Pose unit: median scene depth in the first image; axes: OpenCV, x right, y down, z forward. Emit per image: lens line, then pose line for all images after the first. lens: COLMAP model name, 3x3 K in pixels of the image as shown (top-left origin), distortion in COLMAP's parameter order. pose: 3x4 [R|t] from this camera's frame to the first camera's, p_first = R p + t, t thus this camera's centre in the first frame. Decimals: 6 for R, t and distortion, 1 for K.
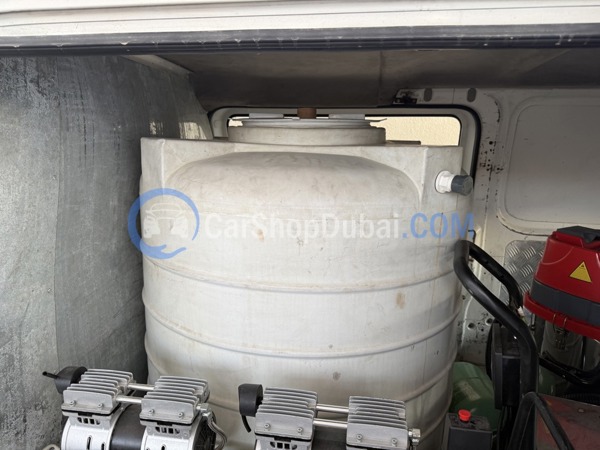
lens RADIAL K [[432.3, 0, 300.0], [0, 432.3, 225.0], [0, 0, 1]] dist [0.044876, -0.077420]
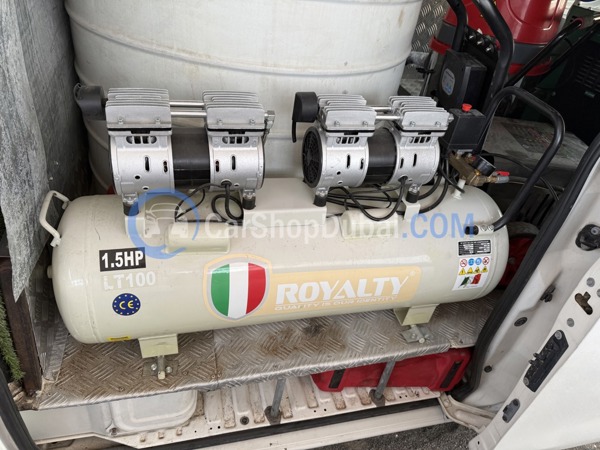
lens RADIAL K [[432.3, 0, 300.0], [0, 432.3, 225.0], [0, 0, 1]] dist [0.044876, -0.077420]
pose [[0.895954, -0.161325, 0.413813, -0.516146], [-0.032329, 0.905542, 0.423022, 0.193449], [-0.442969, -0.392387, 0.806109, 0.062391]]
